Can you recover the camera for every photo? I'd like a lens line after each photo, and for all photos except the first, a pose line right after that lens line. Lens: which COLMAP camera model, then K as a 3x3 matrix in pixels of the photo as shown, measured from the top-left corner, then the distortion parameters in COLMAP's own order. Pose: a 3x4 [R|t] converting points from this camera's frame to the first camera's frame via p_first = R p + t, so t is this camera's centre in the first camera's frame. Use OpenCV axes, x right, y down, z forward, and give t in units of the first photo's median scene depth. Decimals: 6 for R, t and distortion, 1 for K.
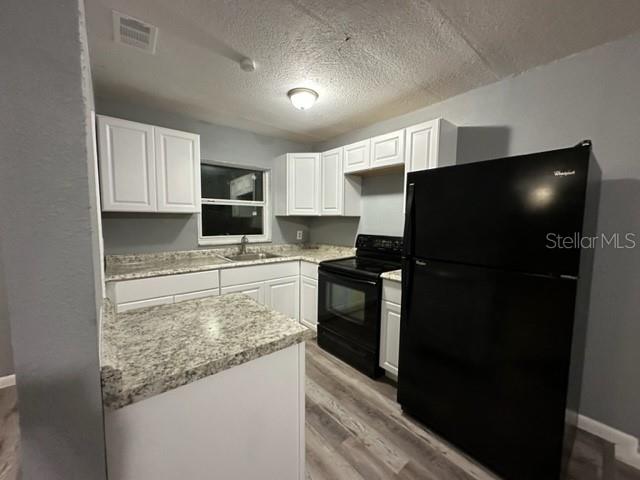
lens RADIAL K [[255.3, 0, 319.3], [0, 255.3, 239.6], [0, 0, 1]] dist [-0.005392, 0.001357]
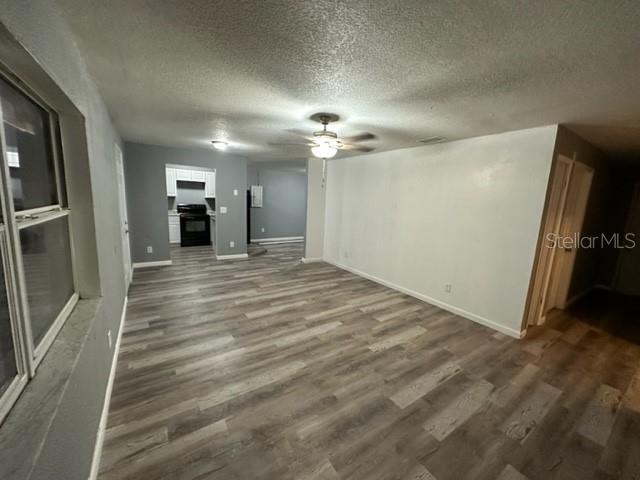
lens RADIAL K [[255.3, 0, 318.2], [0, 255.3, 237.9], [0, 0, 1]] dist [-0.005392, 0.001357]
pose [[0.113071, -0.159845, 0.980645, -2.778149], [0.036314, 0.986980, 0.156691, -0.043712], [-0.992923, 0.017894, 0.117404, -0.819835]]
